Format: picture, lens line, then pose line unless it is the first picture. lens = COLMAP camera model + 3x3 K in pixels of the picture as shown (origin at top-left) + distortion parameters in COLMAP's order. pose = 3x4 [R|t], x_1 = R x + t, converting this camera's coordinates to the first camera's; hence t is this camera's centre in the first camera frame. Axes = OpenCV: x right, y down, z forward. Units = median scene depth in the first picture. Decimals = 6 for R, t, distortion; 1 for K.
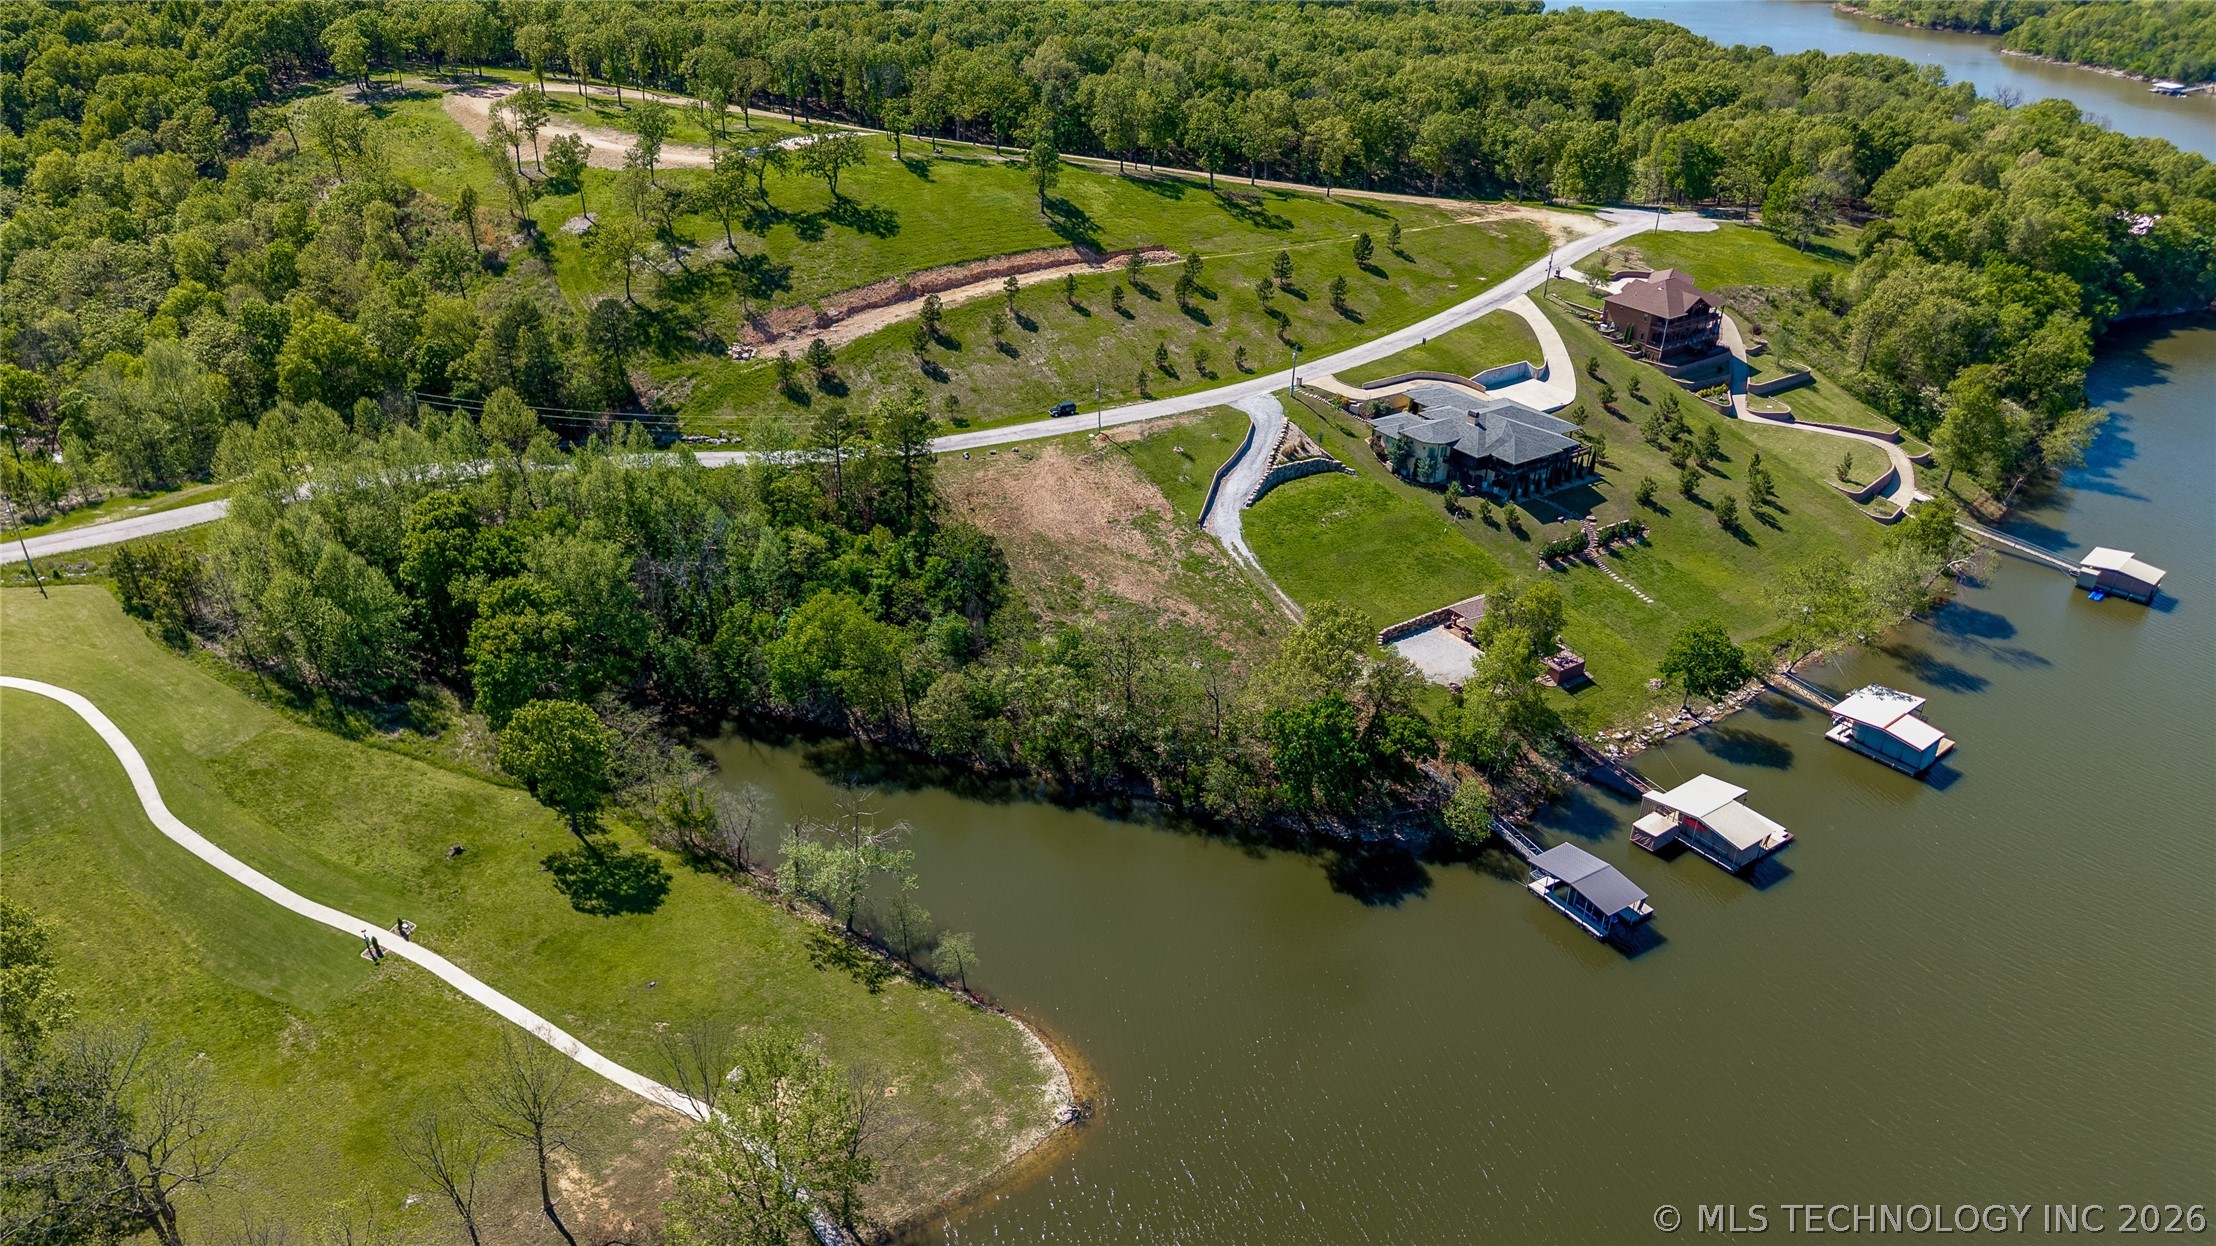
lens RADIAL K [[1477.6, 0, 1101.9], [0, 1477.6, 631.1], [0, 0, 1]] dist [0.125042, -0.252523]
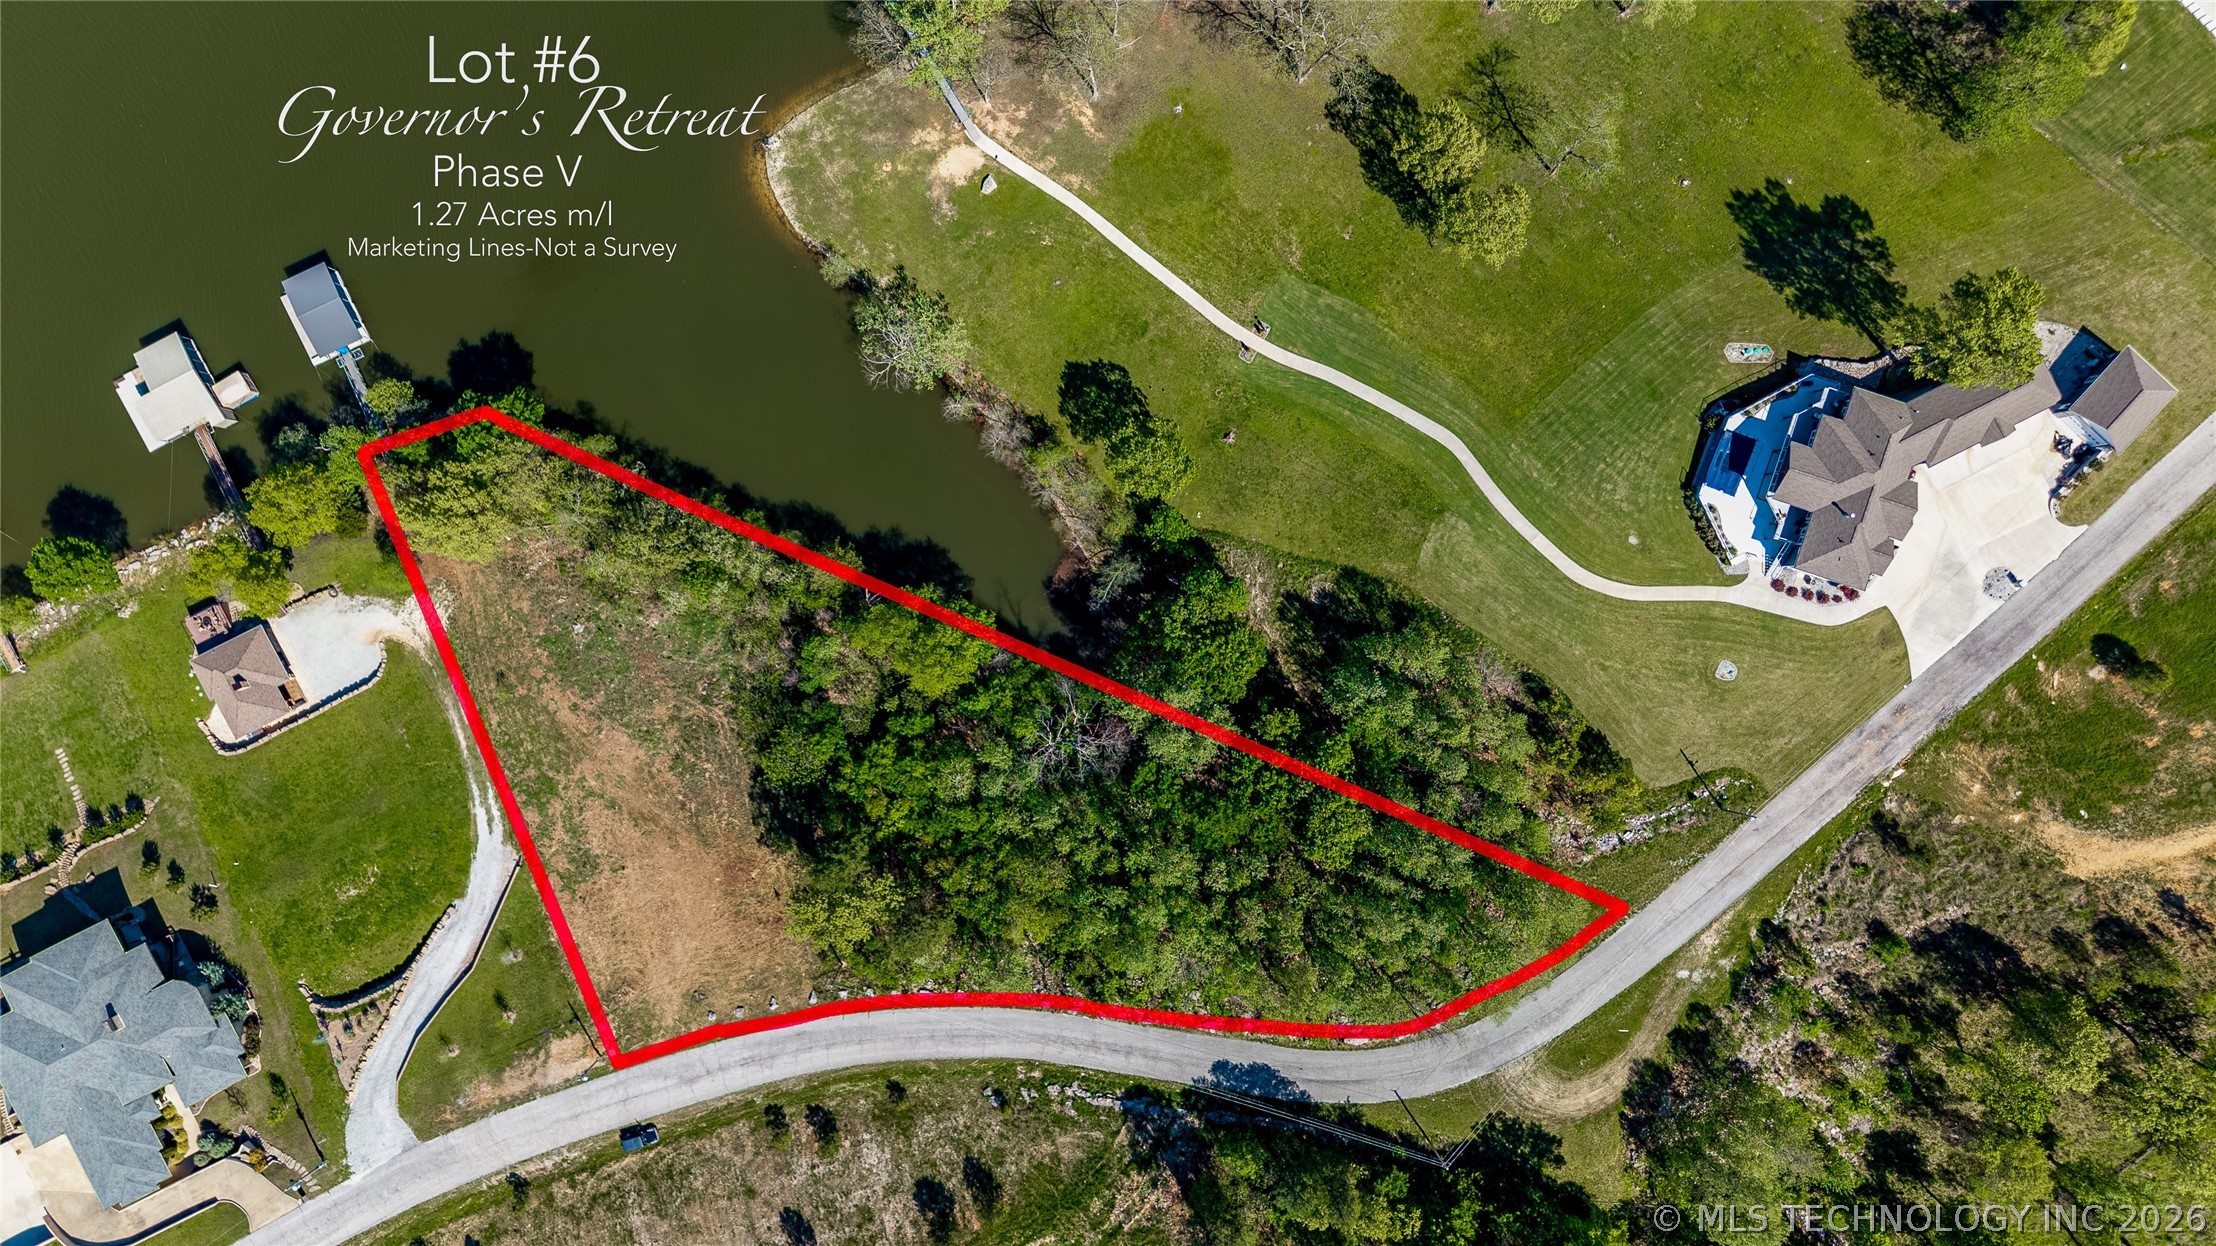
lens RADIAL K [[1457.0, 0, 1077.2], [0, 1457.0, 620.0], [0, 0, 1]] dist [0.032901, -0.032390]
pose [[-0.991795, -0.124776, -0.027816, -0.205029], [0.038091, -0.496146, 0.867403, -0.694791], [-0.122032, 0.859227, 0.496828, 0.383904]]
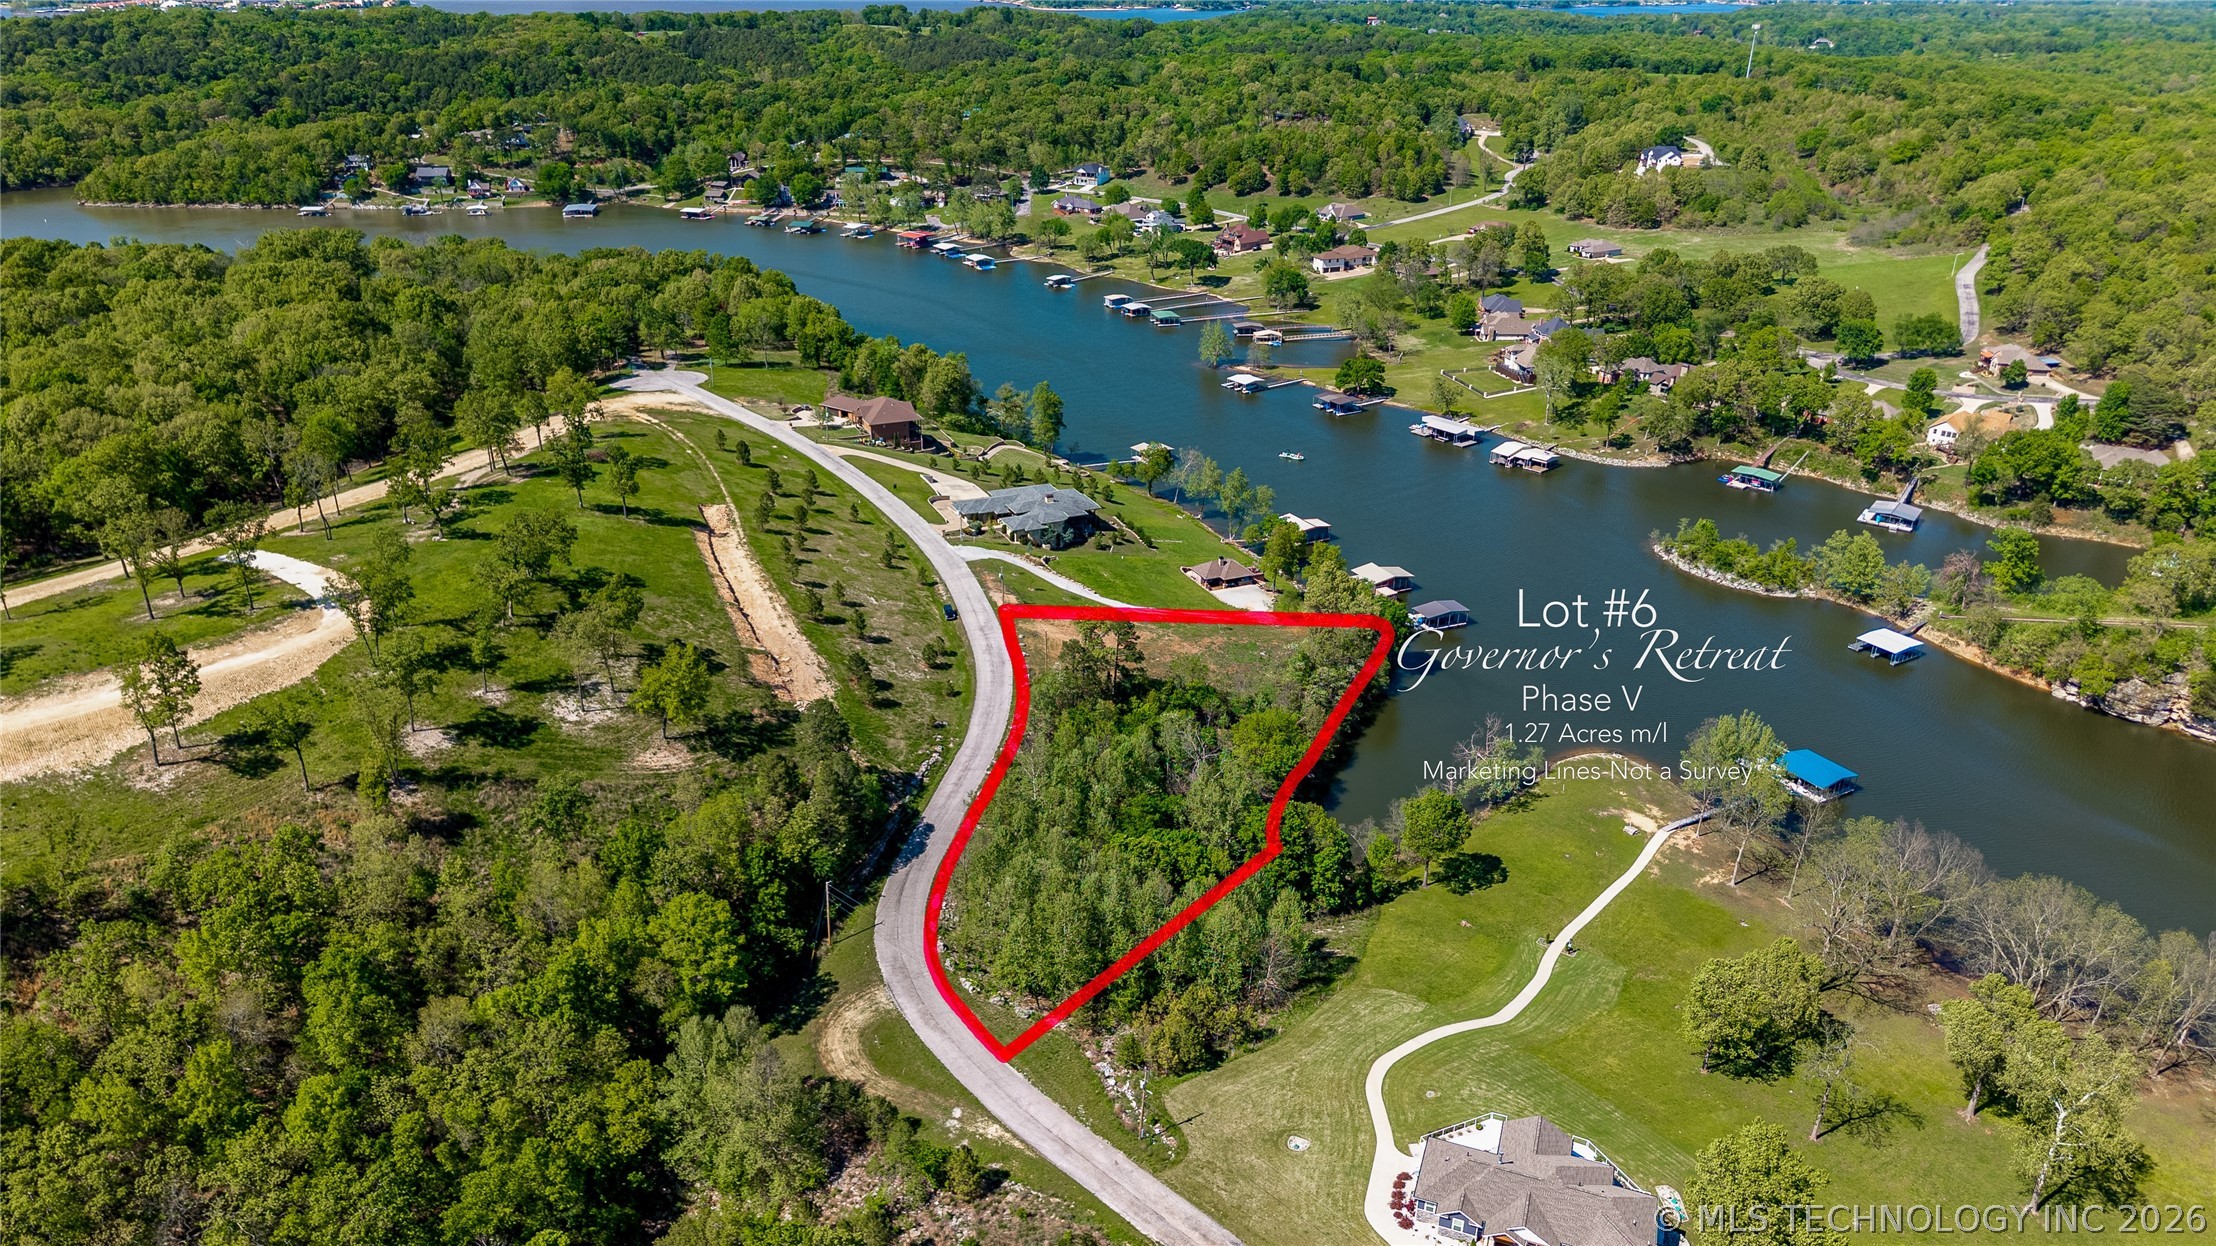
lens RADIAL K [[1470.5, 0, 1099.7], [0, 1470.5, 613.1], [0, 0, 1]] dist [0.025943, -0.032131]
pose [[0.169484, -0.415415, 0.893703, -1.130889], [0.466157, 0.832758, 0.298683, -0.470940], [-0.868316, 0.365984, 0.334788, 0.513496]]
